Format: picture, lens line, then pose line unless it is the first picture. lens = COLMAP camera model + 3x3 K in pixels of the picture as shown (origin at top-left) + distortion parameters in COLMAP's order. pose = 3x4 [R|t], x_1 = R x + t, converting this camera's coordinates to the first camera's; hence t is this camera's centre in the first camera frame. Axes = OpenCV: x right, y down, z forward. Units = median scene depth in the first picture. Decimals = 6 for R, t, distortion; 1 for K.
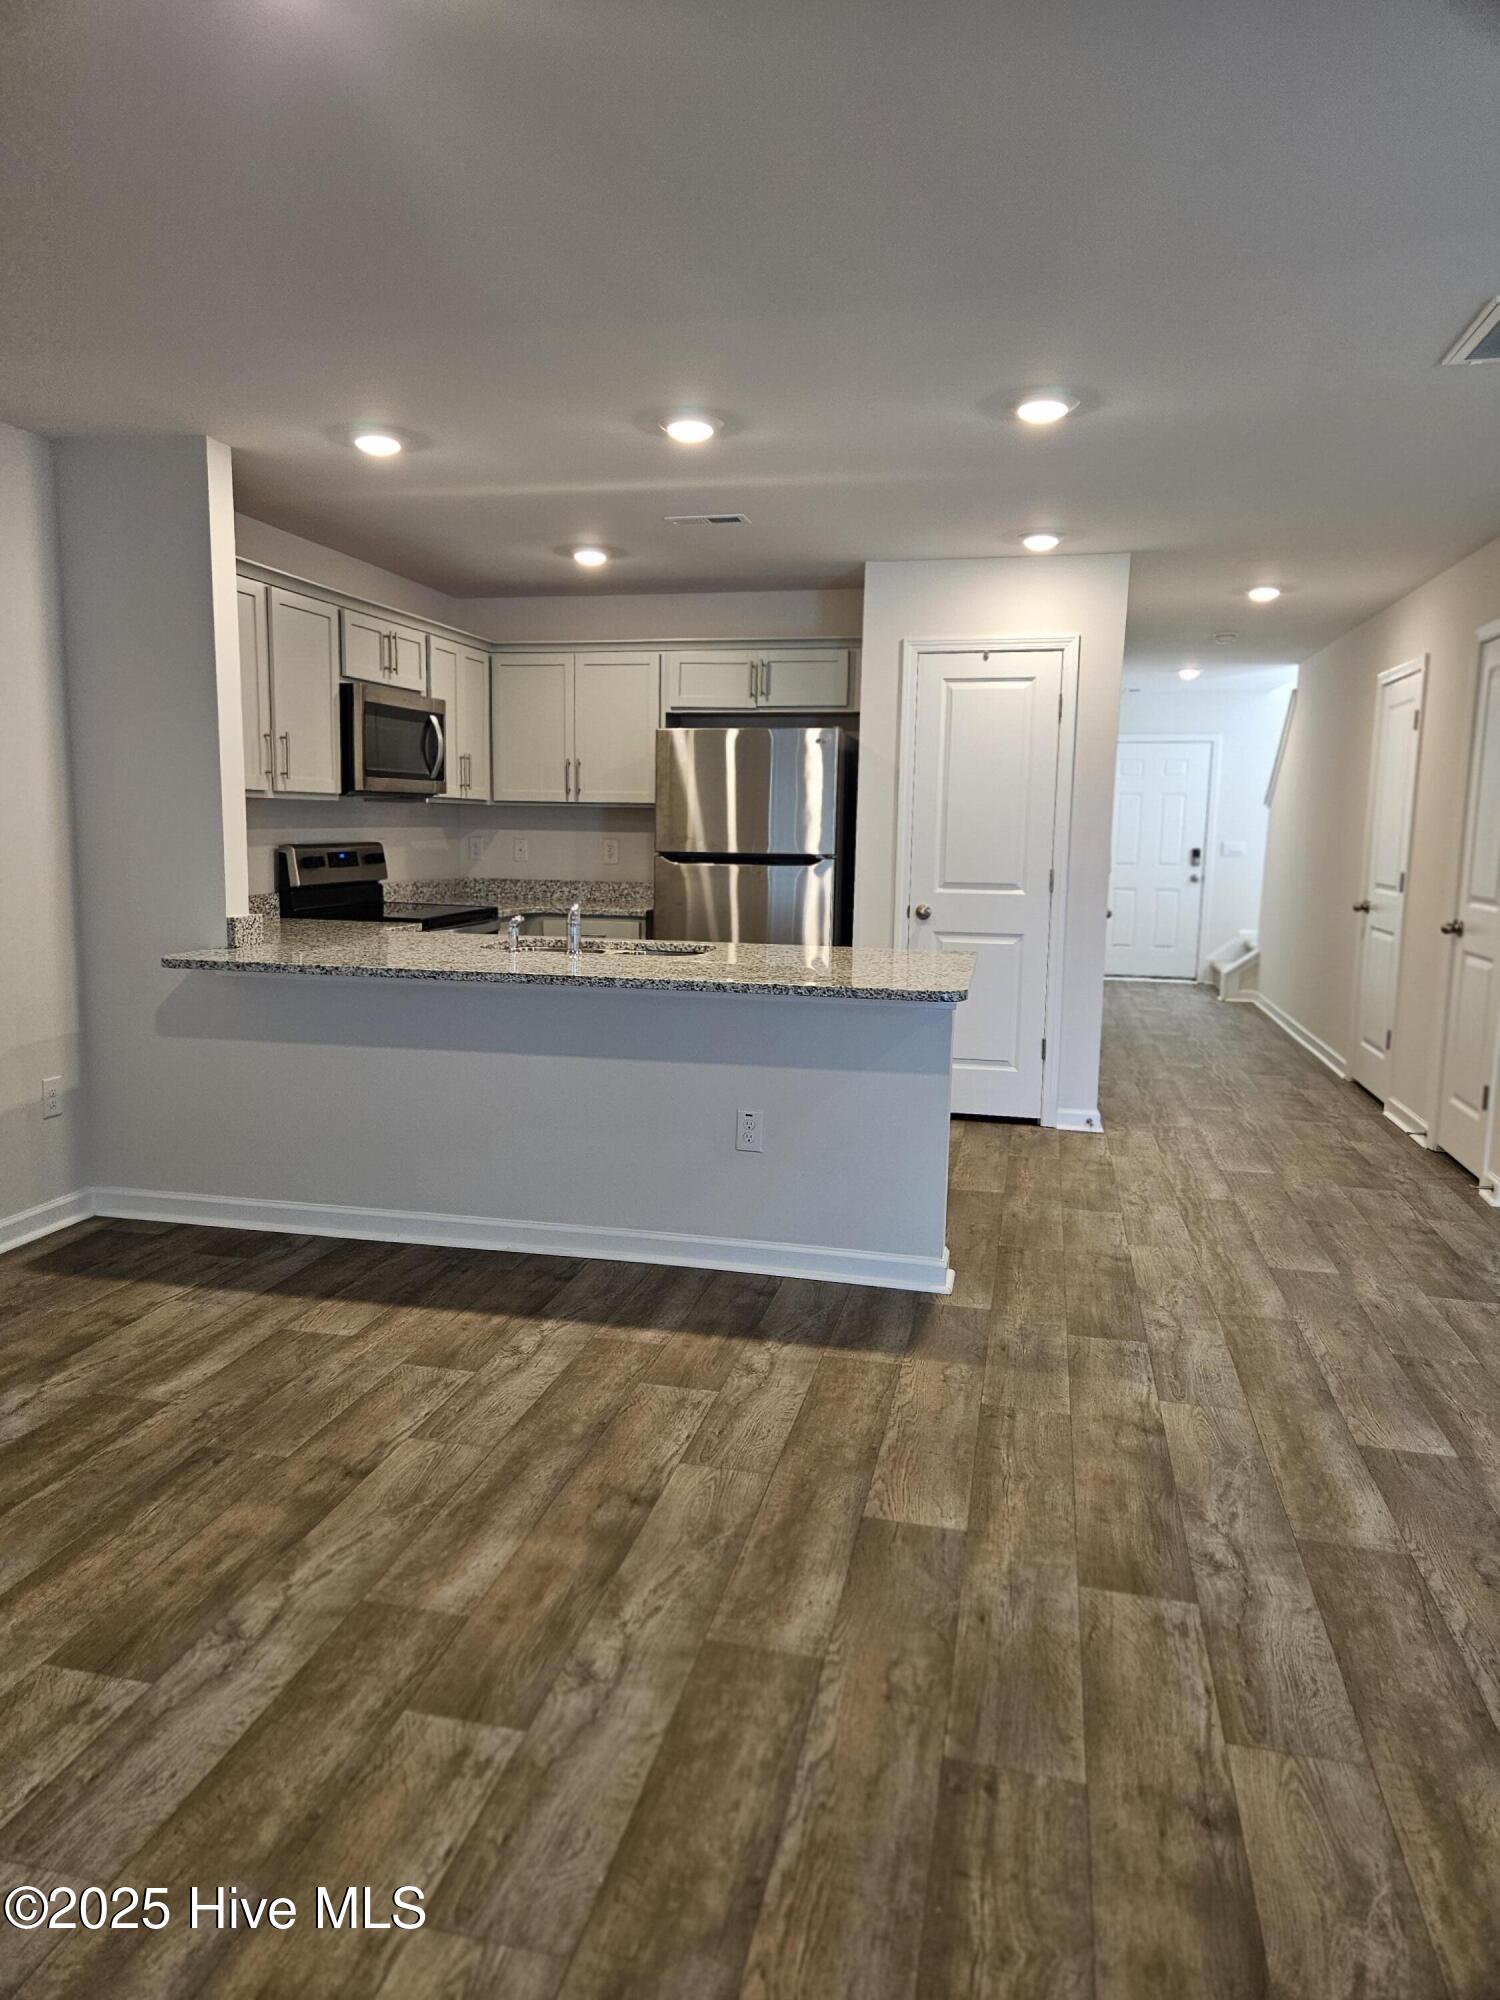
lens RADIAL K [[1355.9, 0, 737.9], [0, 1355.9, 1008.6], [0, 0, 1]] dist [0.082405, -0.073348]
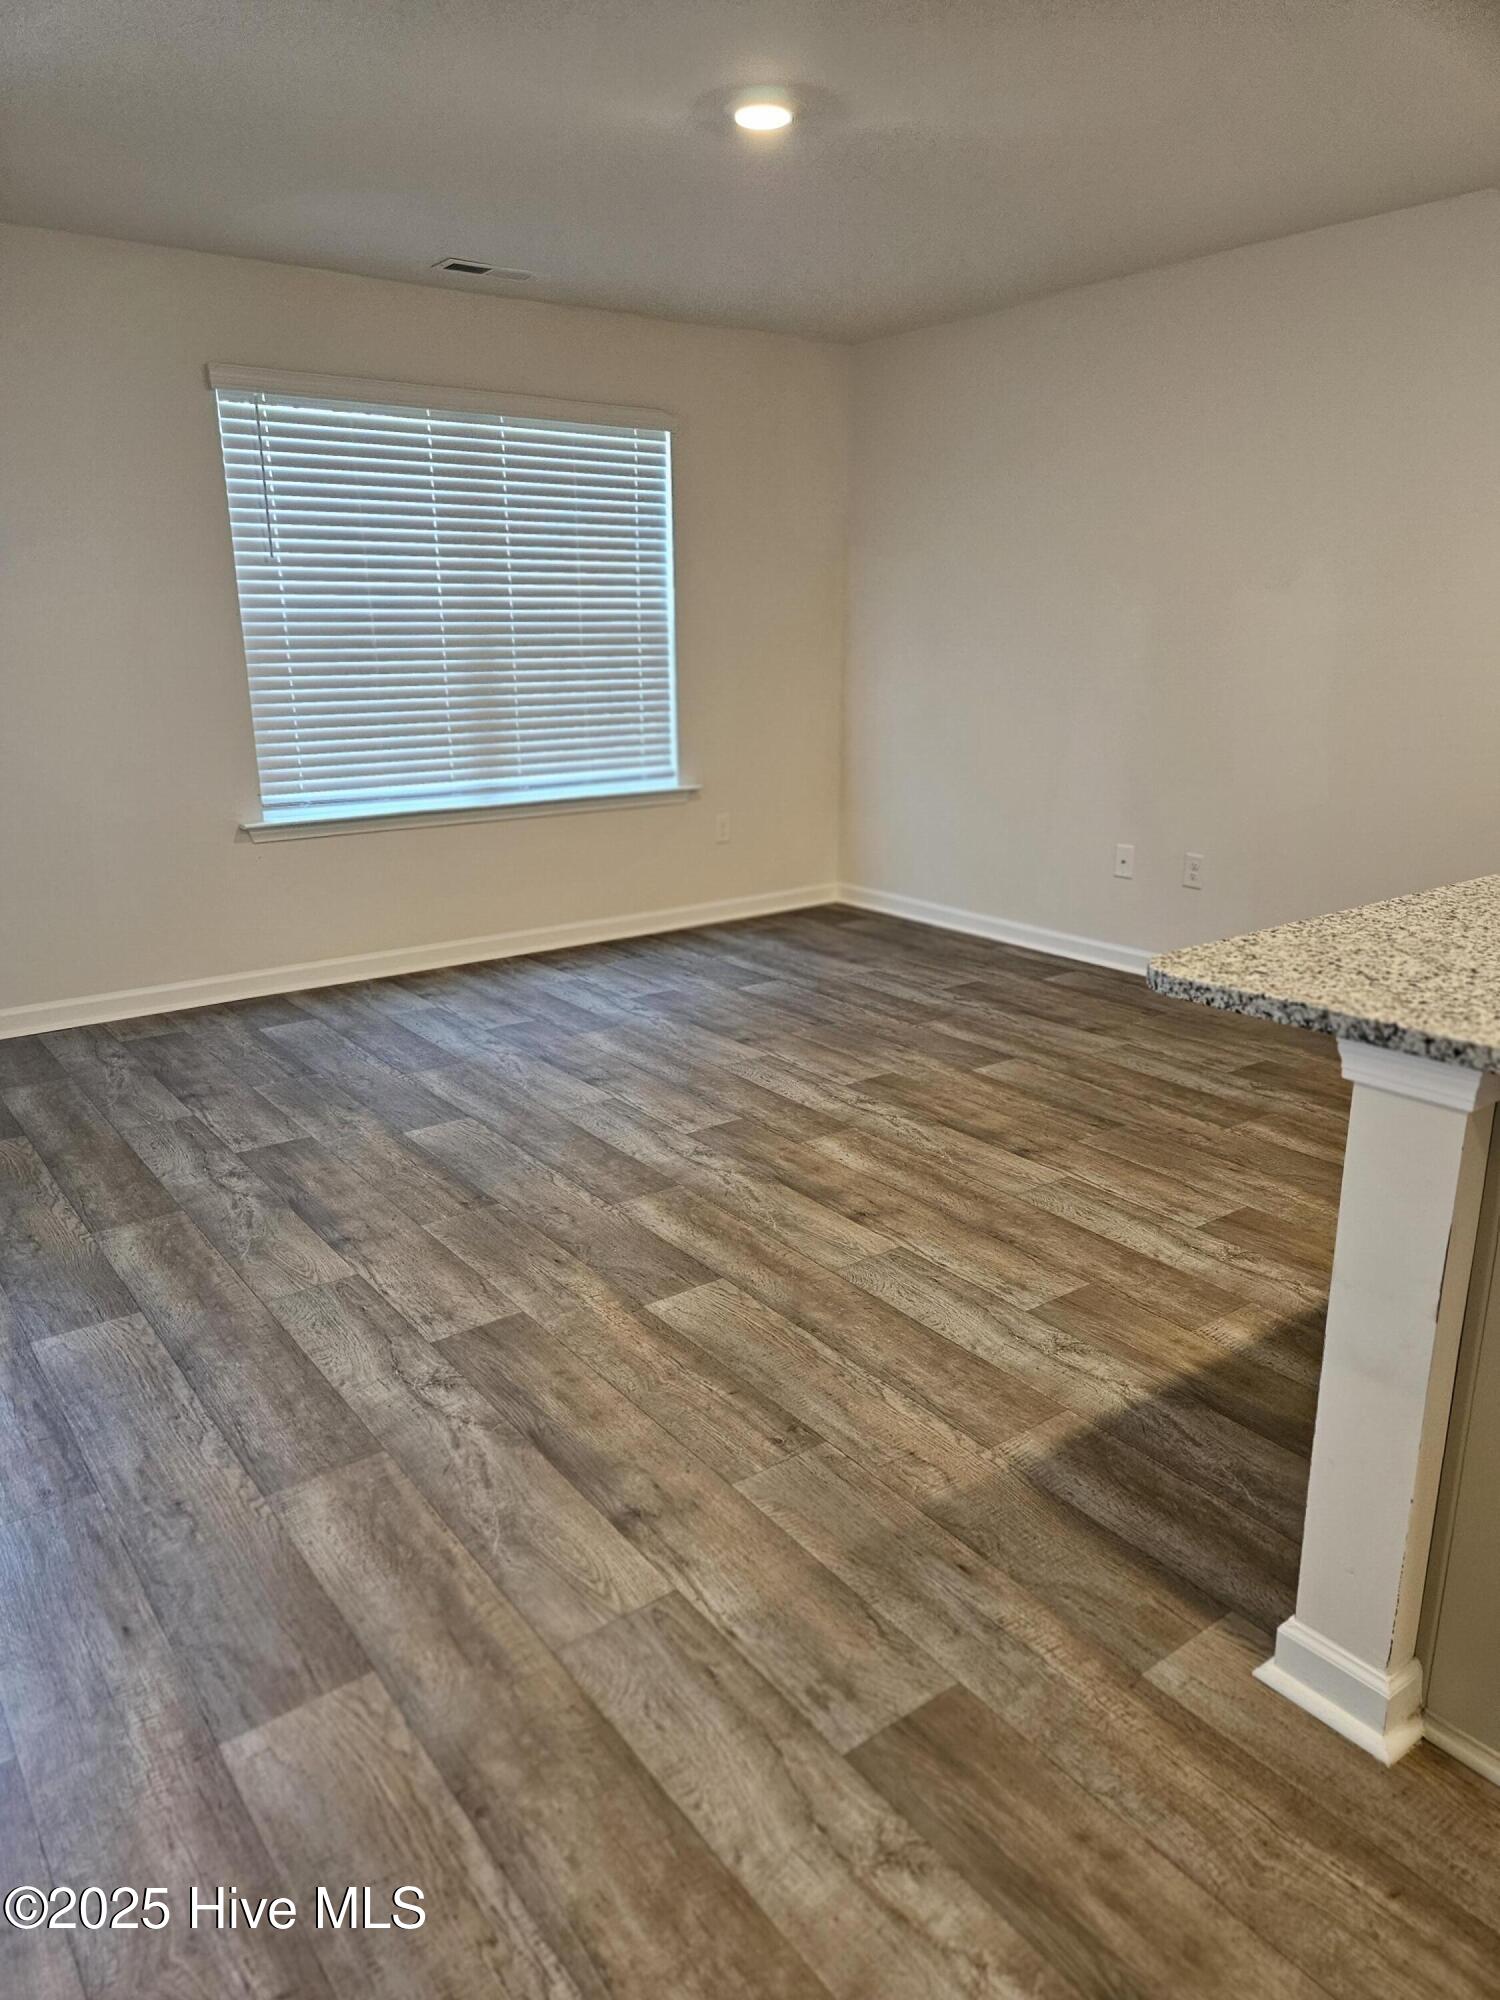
lens RADIAL K [[1355.9, 0, 737.9], [0, 1355.9, 1008.6], [0, 0, 1]] dist [0.082405, -0.073348]
pose [[-0.656181, 0.198122, -0.728130, 0.836172], [-0.108713, 0.930032, 0.351030, -0.212586], [0.746731, 0.309497, -0.588731, 1.592286]]
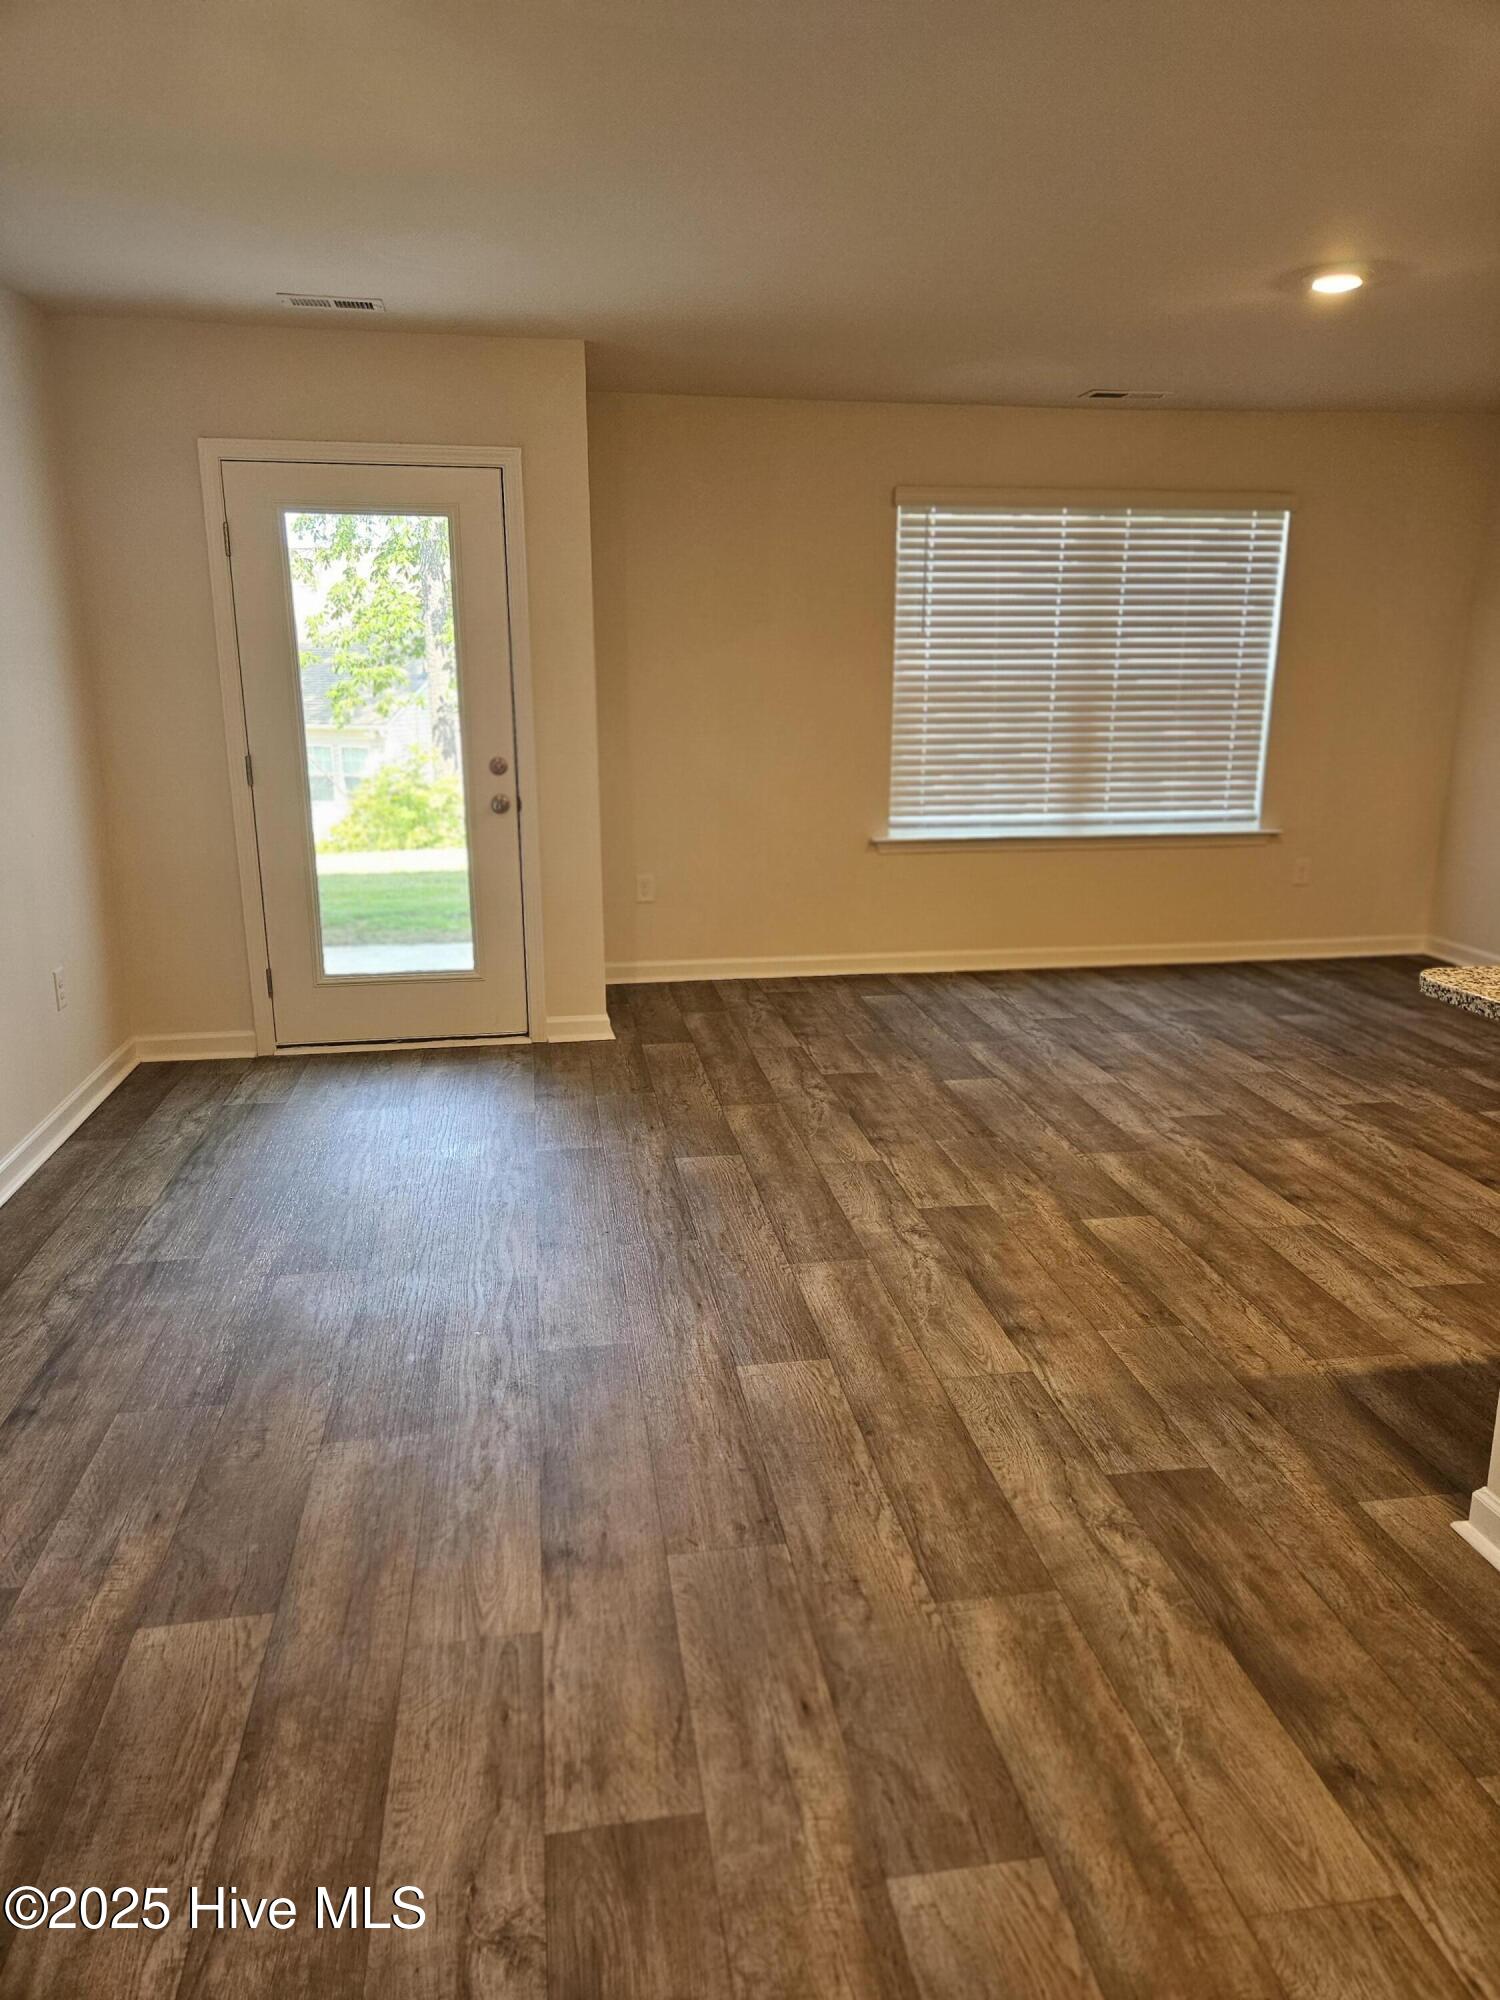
lens RADIAL K [[1355.9, 0, 737.9], [0, 1355.9, 1008.6], [0, 0, 1]] dist [0.082405, -0.073348]
pose [[-0.931054, 0.074609, -0.357172, 0.955668], [-0.067582, 0.926674, 0.369740, -0.299871], [0.358568, 0.368386, -0.857741, 1.961365]]
